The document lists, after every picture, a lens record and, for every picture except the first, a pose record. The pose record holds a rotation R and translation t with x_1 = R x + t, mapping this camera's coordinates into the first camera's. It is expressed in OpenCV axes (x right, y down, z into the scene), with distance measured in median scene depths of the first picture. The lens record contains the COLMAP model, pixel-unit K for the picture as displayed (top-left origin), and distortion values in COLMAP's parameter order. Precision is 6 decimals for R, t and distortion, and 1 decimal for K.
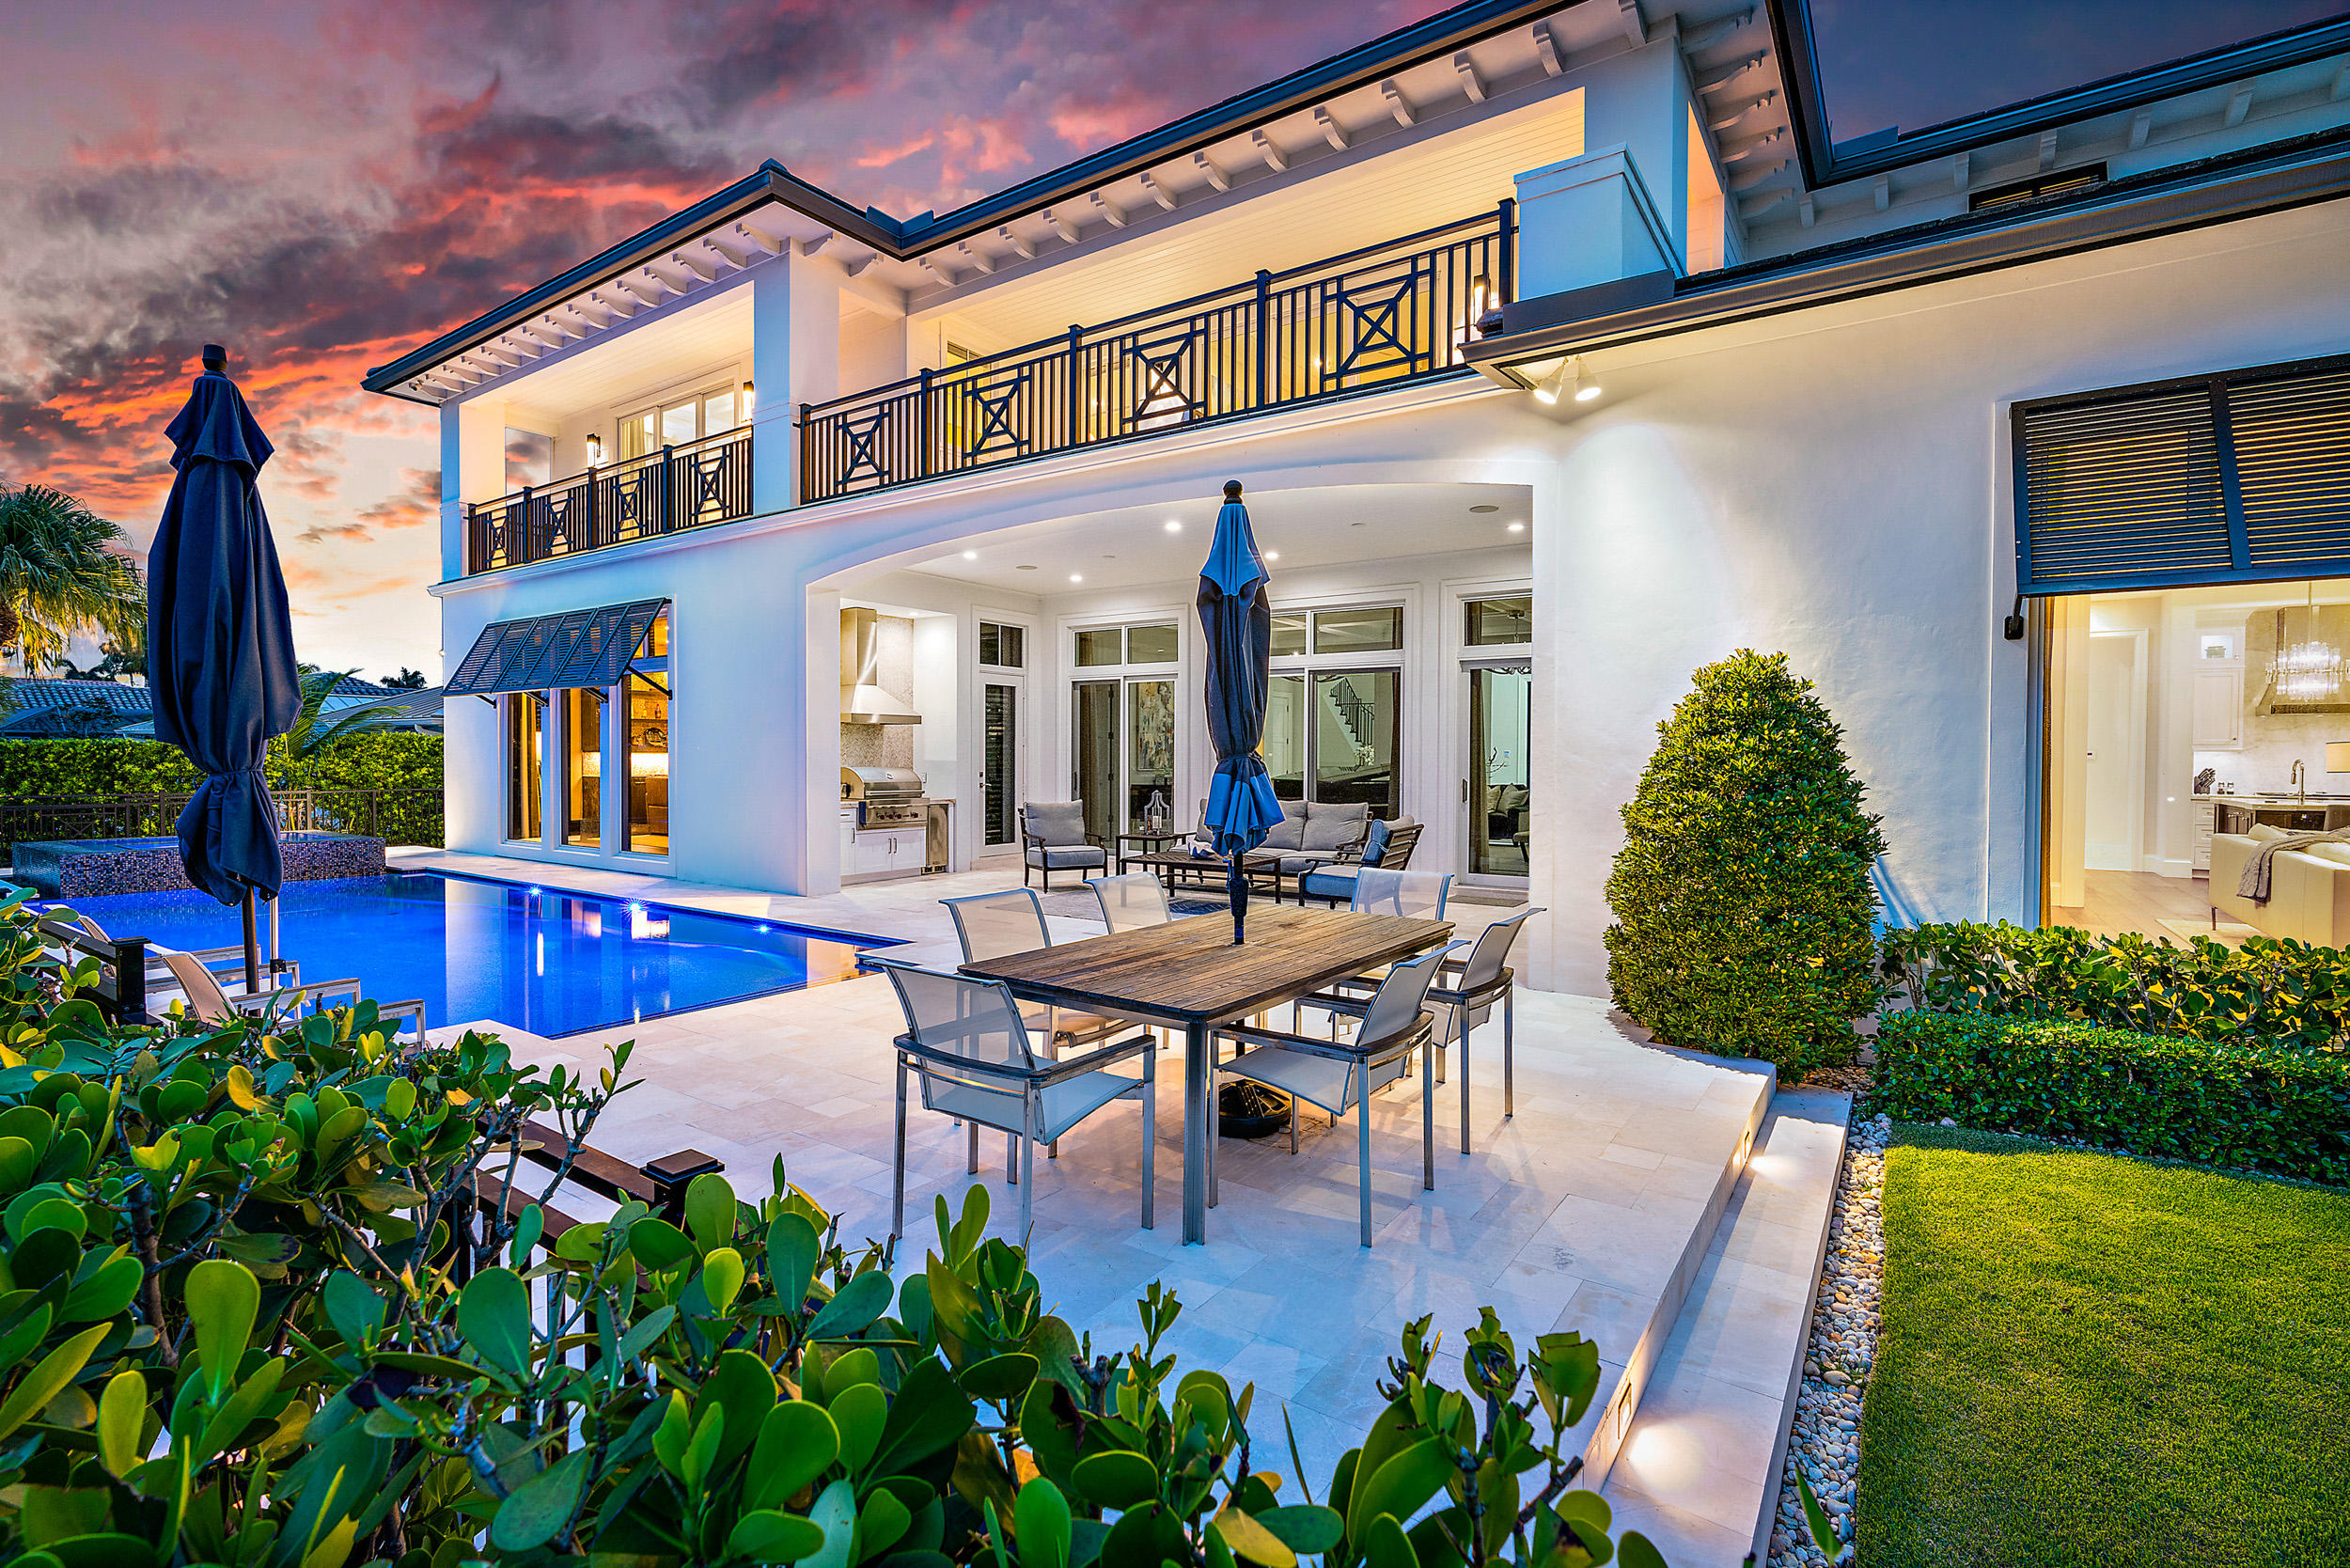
lens RADIAL K [[1089.4, 0, 1157.1], [0, 1089.4, 774.8], [0, 0, 1]] dist [-0.002248, 0.000160]
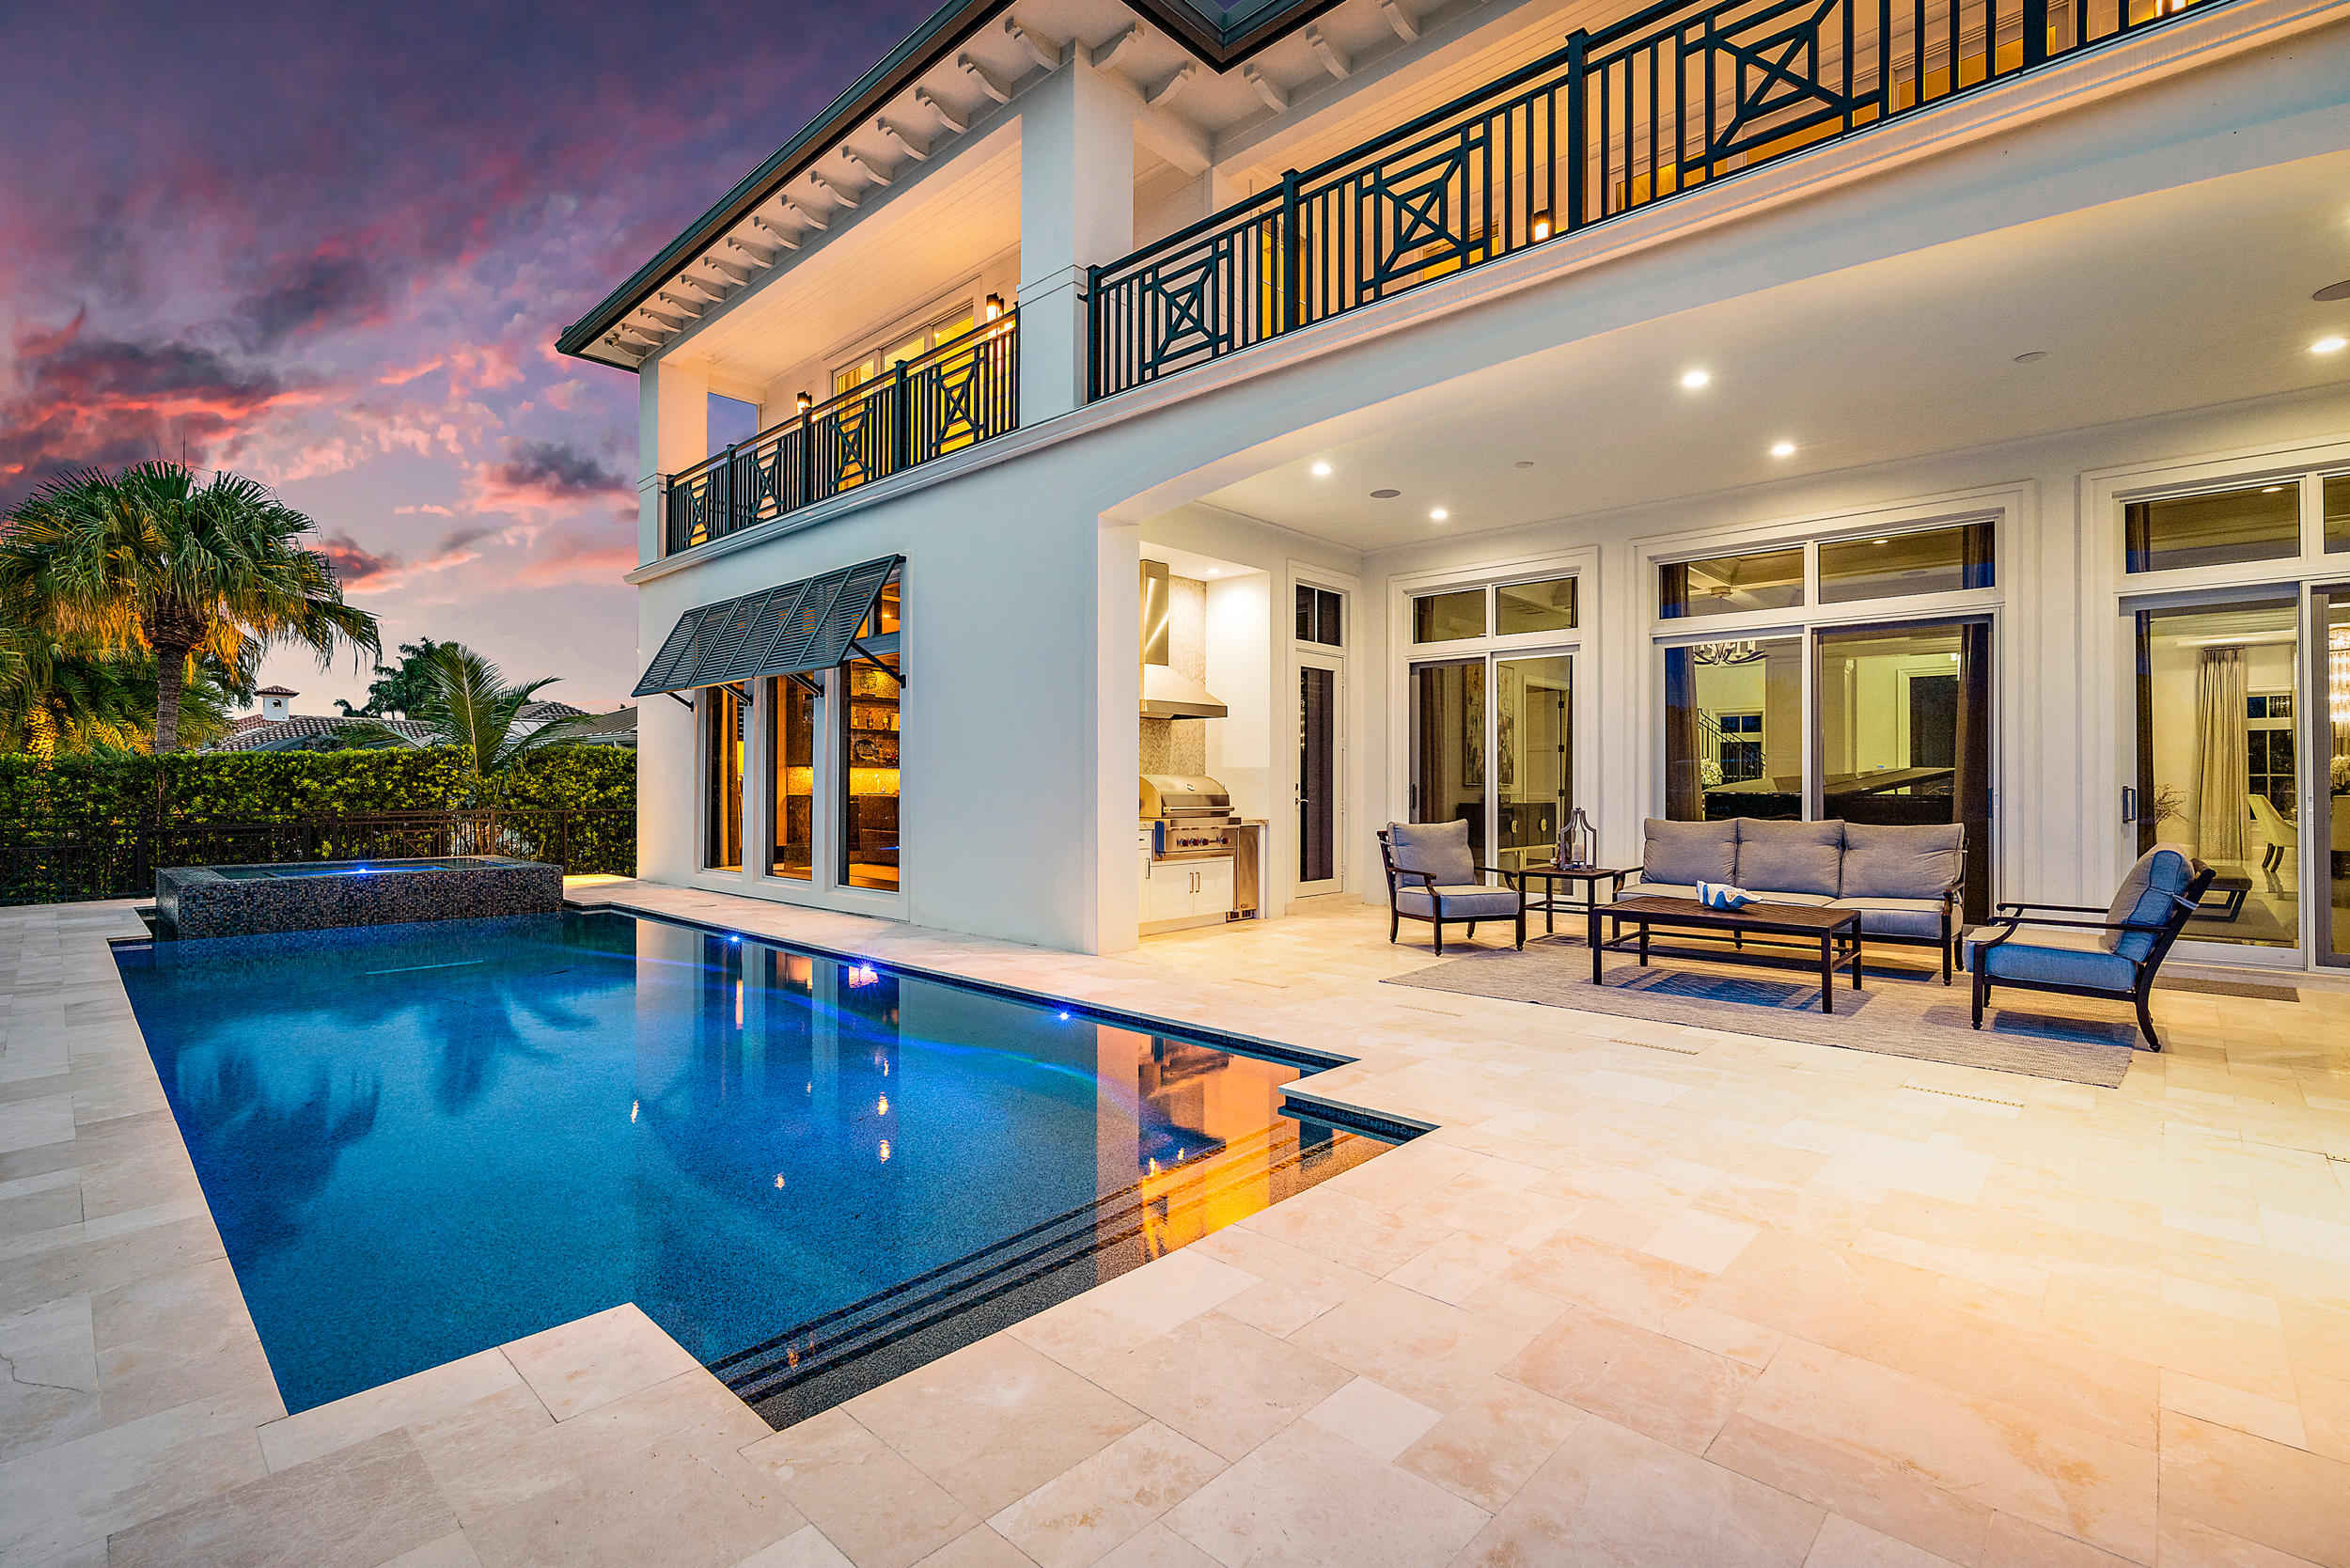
lens RADIAL K [[1089.4, 0, 1157.1], [0, 1089.4, 774.8], [0, 0, 1]] dist [-0.002248, 0.000160]
pose [[0.989096, -0.004107, -0.147218, -0.213164], [0.000250, 0.999656, -0.026214, 0.016122], [0.147275, 0.025892, 0.988757, 0.365293]]
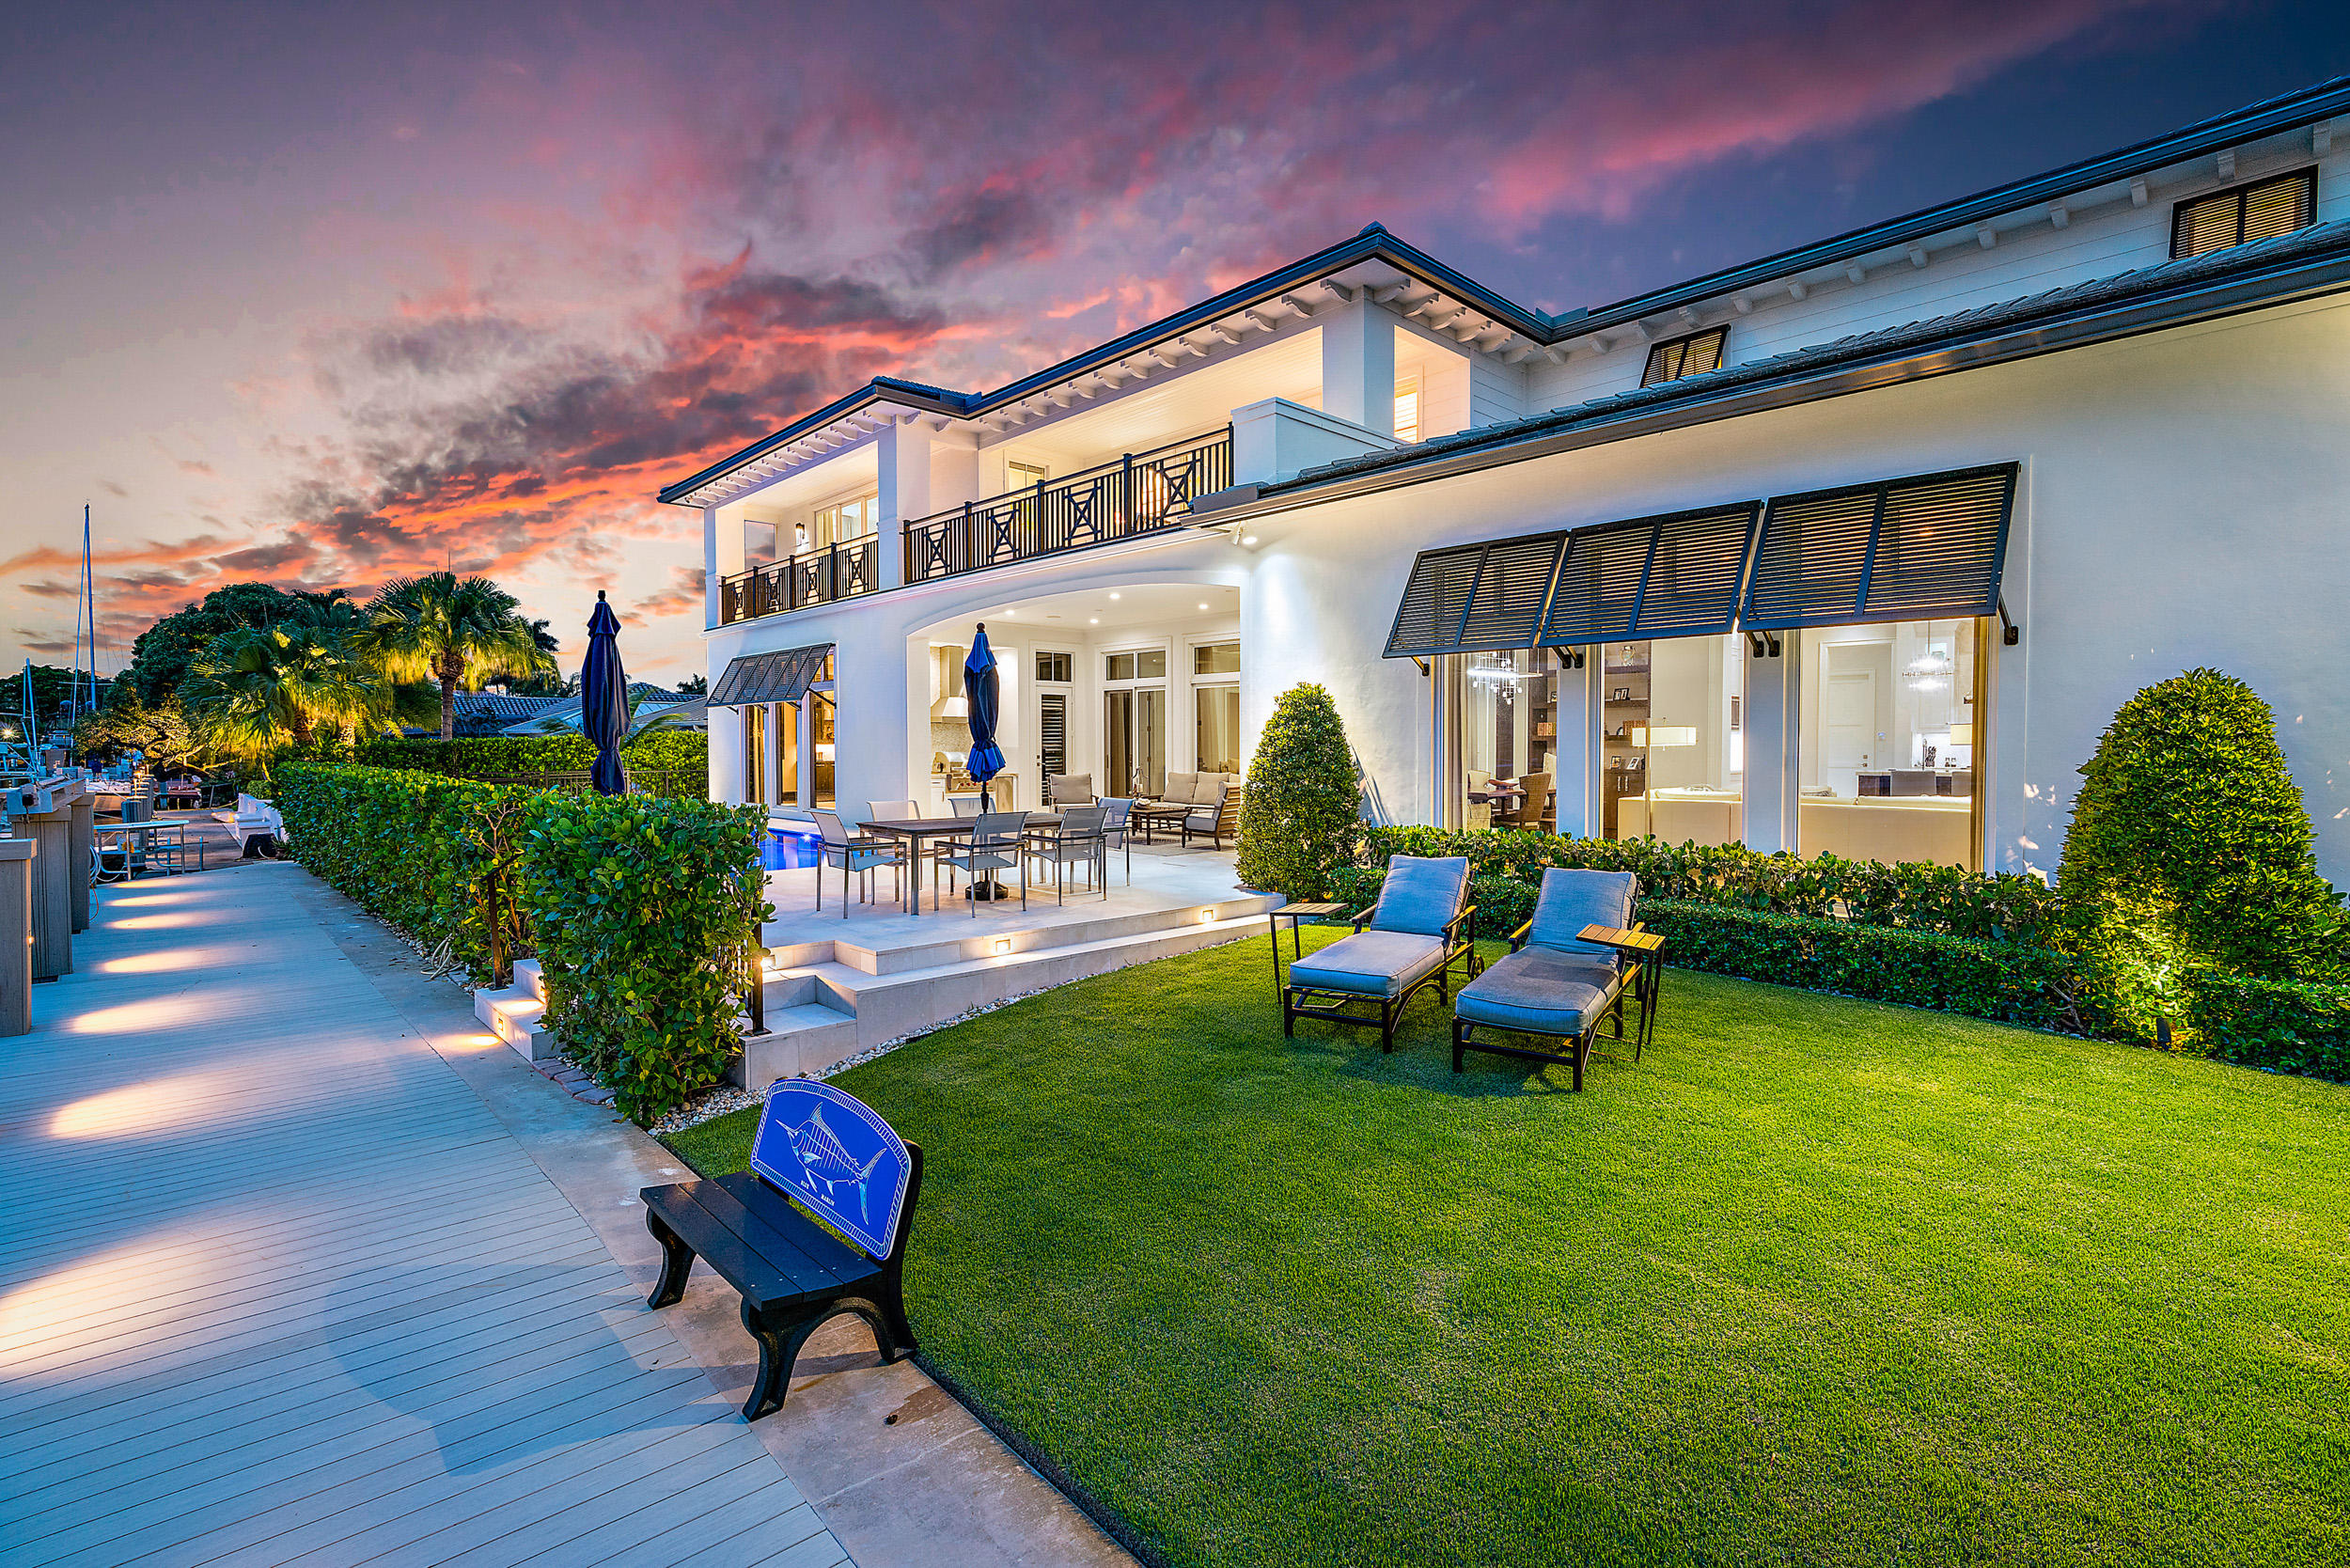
lens RADIAL K [[1089.4, 0, 1157.1], [0, 1089.4, 774.8], [0, 0, 1]] dist [-0.002248, 0.000160]
pose [[0.978793, -0.001078, -0.204849, 0.423881], [0.002746, 0.999965, 0.007856, 0.017932], [0.204833, -0.008251, 0.978762, -0.560368]]
